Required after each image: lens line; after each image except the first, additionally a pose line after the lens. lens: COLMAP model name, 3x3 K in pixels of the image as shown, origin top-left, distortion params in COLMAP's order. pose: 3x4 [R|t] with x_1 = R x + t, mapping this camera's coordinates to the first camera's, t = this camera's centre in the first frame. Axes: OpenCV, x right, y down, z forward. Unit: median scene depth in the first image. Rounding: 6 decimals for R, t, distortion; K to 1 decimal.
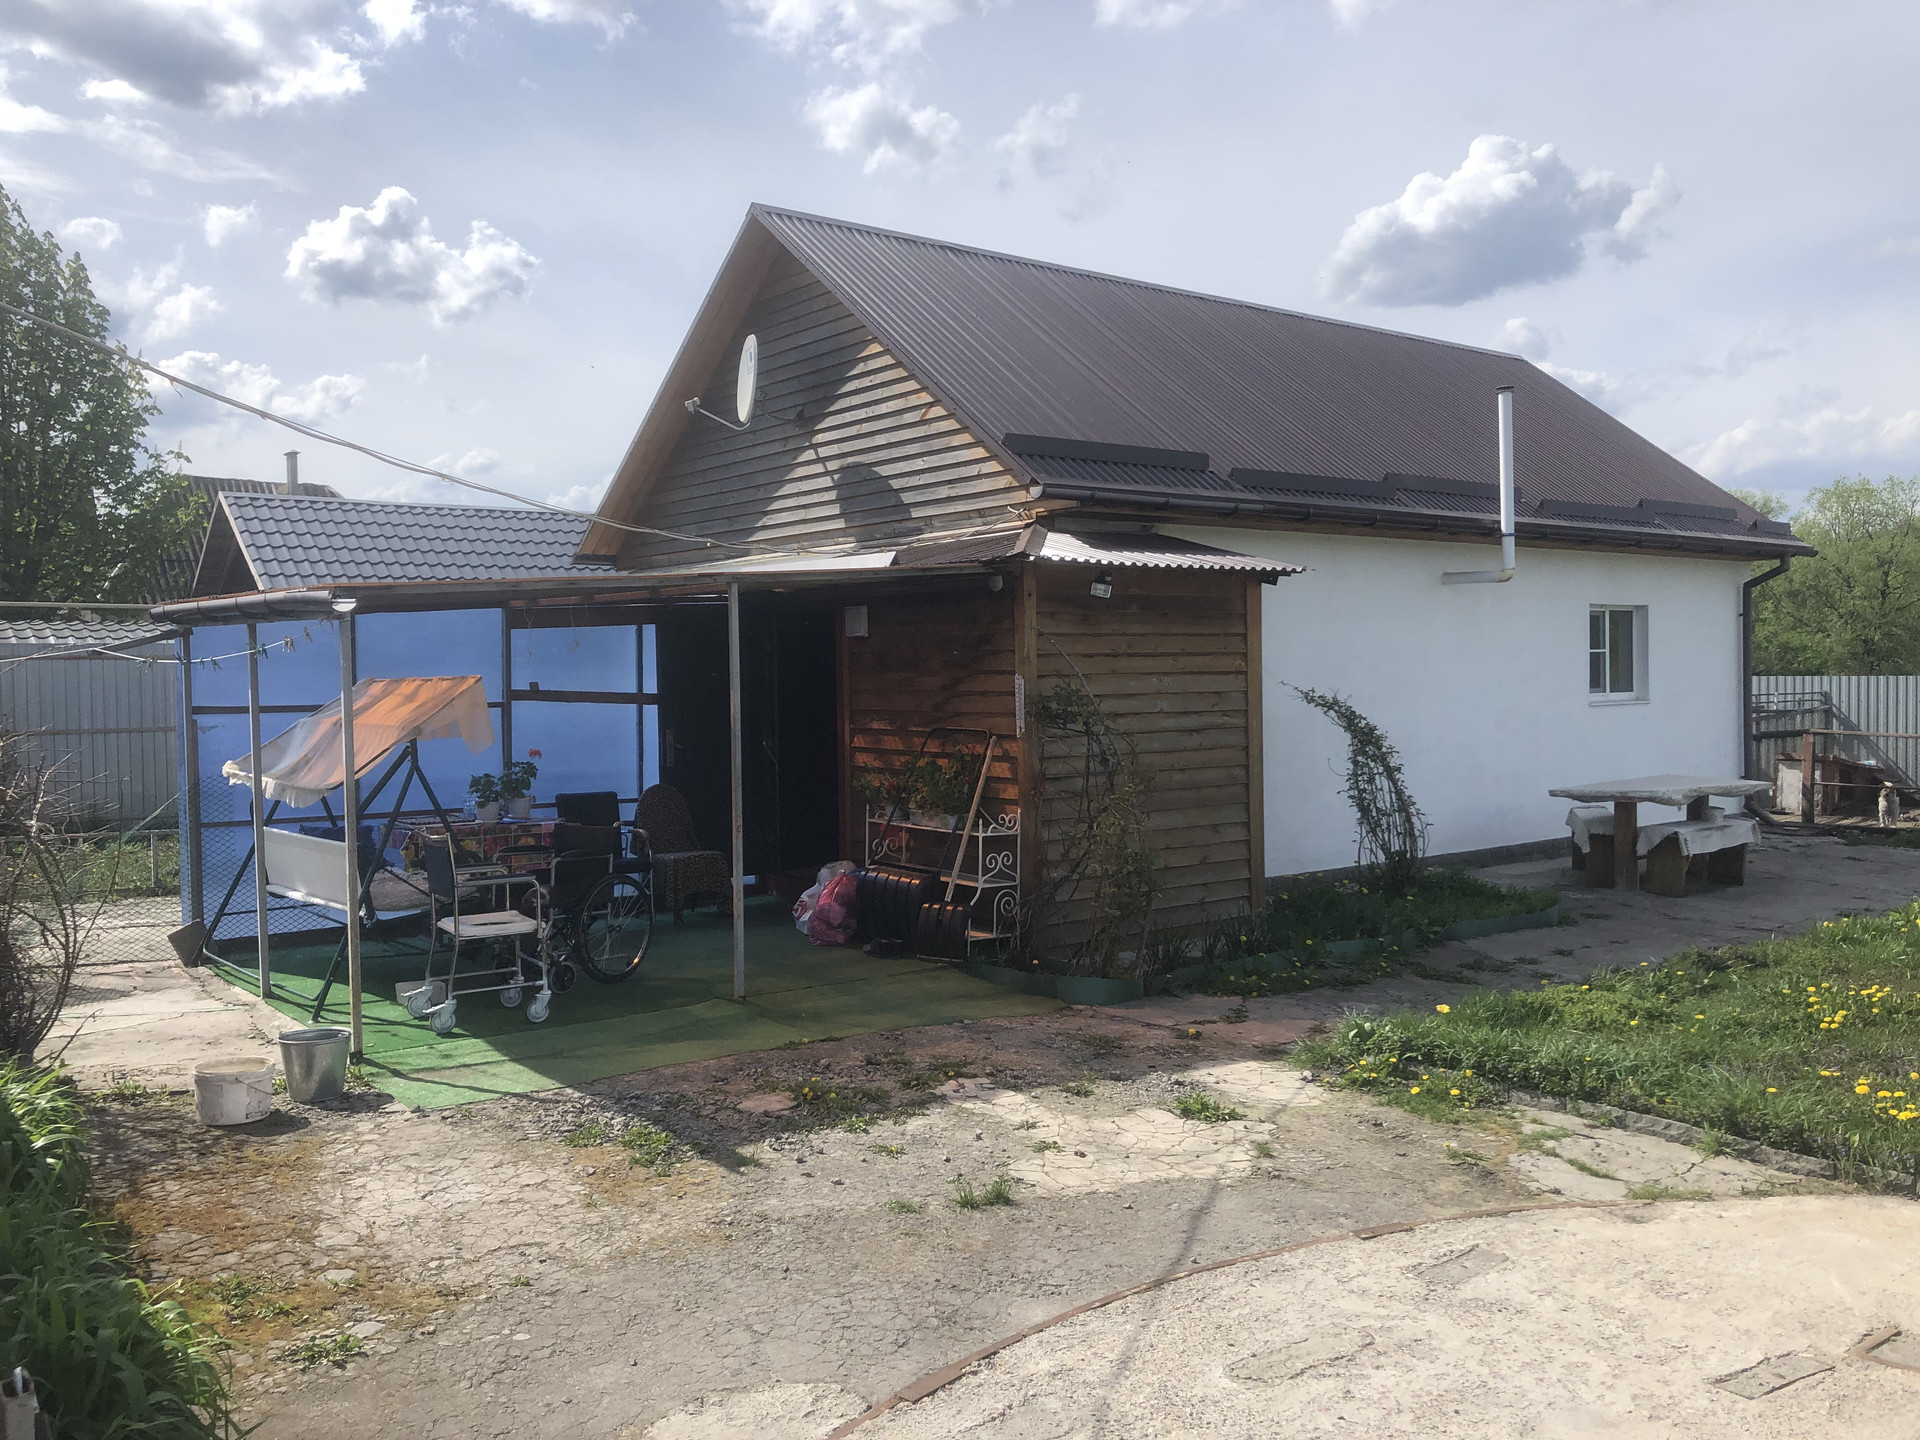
lens RADIAL K [[1612.3, 0, 925.5], [0, 1612.3, 714.0], [0, 0, 1]] dist [0.040483, -0.037987]
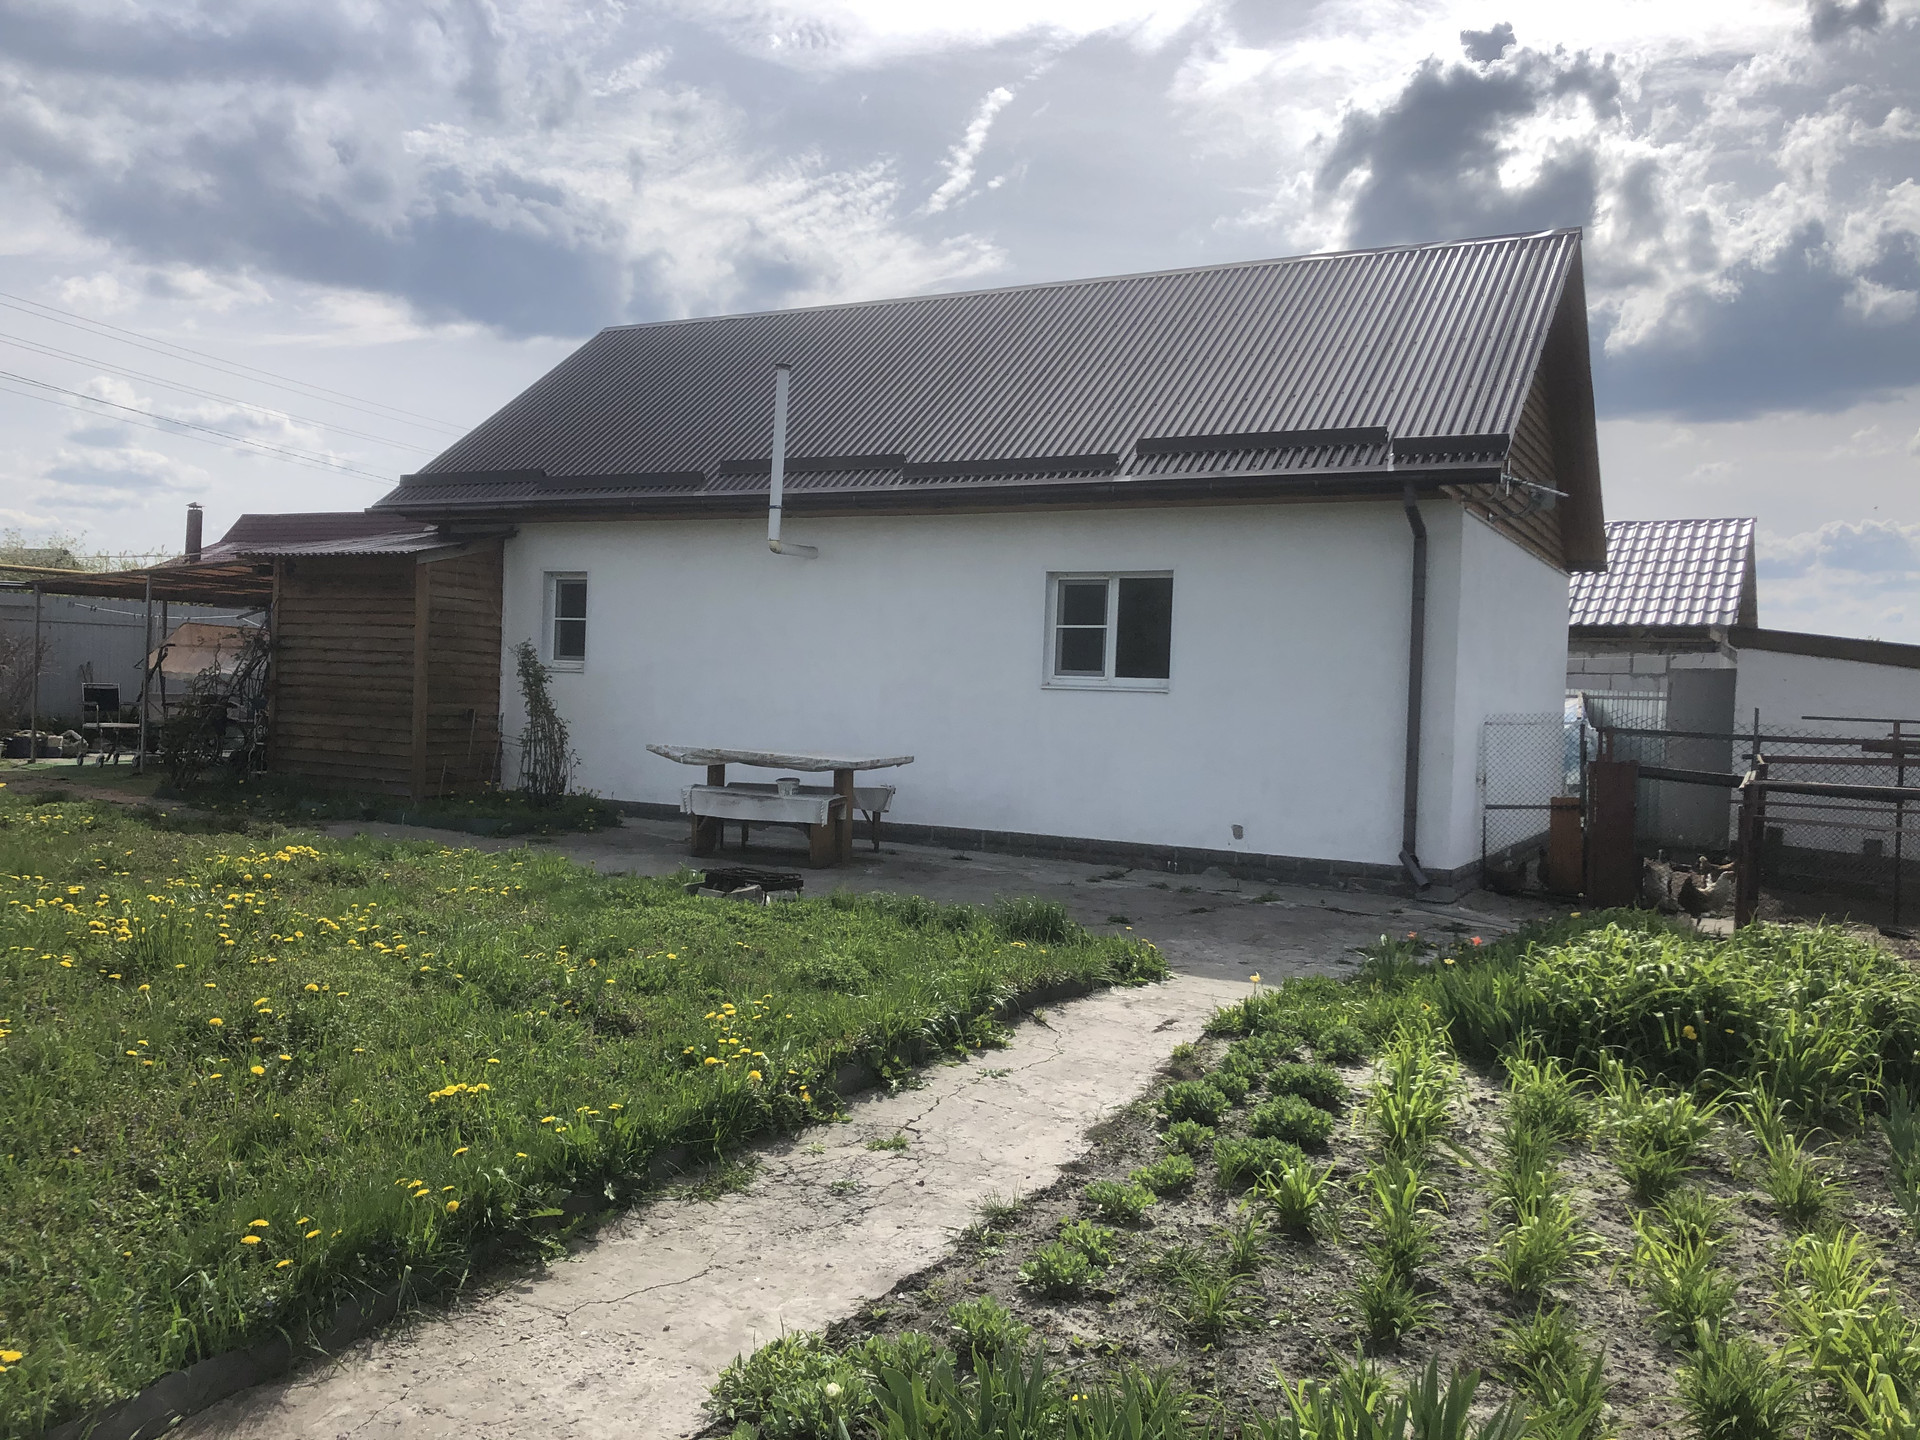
lens RADIAL K [[1612.3, 0, 925.5], [0, 1612.3, 714.0], [0, 0, 1]] dist [0.040483, -0.037987]
pose [[0.396799, 0.036506, -0.917179, 1.755885], [-0.069793, 0.997516, 0.009509, 0.007035], [0.915248, 0.060240, 0.398362, 0.884305]]
